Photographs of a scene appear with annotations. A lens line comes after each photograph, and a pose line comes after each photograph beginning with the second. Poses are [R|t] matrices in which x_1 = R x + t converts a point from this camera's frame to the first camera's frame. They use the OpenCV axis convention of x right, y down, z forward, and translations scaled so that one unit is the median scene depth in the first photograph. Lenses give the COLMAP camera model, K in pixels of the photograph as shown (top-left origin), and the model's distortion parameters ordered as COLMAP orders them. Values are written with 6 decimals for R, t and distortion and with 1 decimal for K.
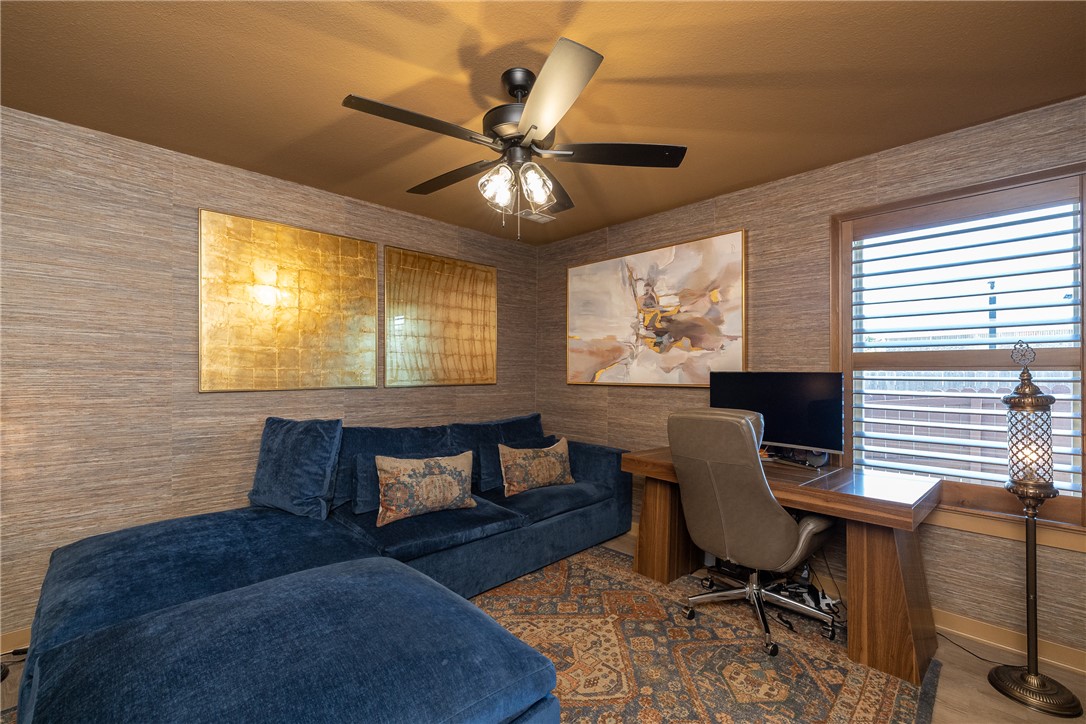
lens RADIAL K [[477.3, 0, 537.5], [0, 477.3, 368.1], [0, 0, 1]] dist [-0.002018, -0.000524]
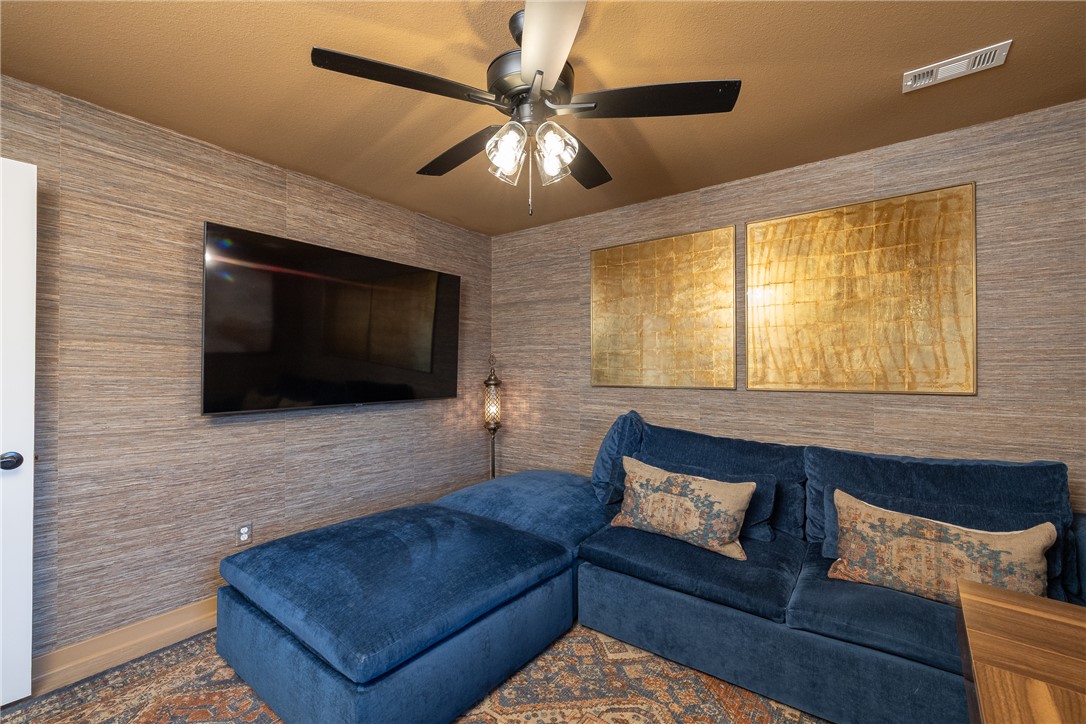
lens RADIAL K [[471.7, 0, 543.0], [0, 471.7, 362.0], [0, 0, 1]] dist [0.000784, 0.000048]
pose [[0.126004, -0.016387, -0.991894, 0.525946], [0.006371, 0.999856, -0.015709, 0.001624], [0.992009, -0.004340, 0.126090, 0.597851]]
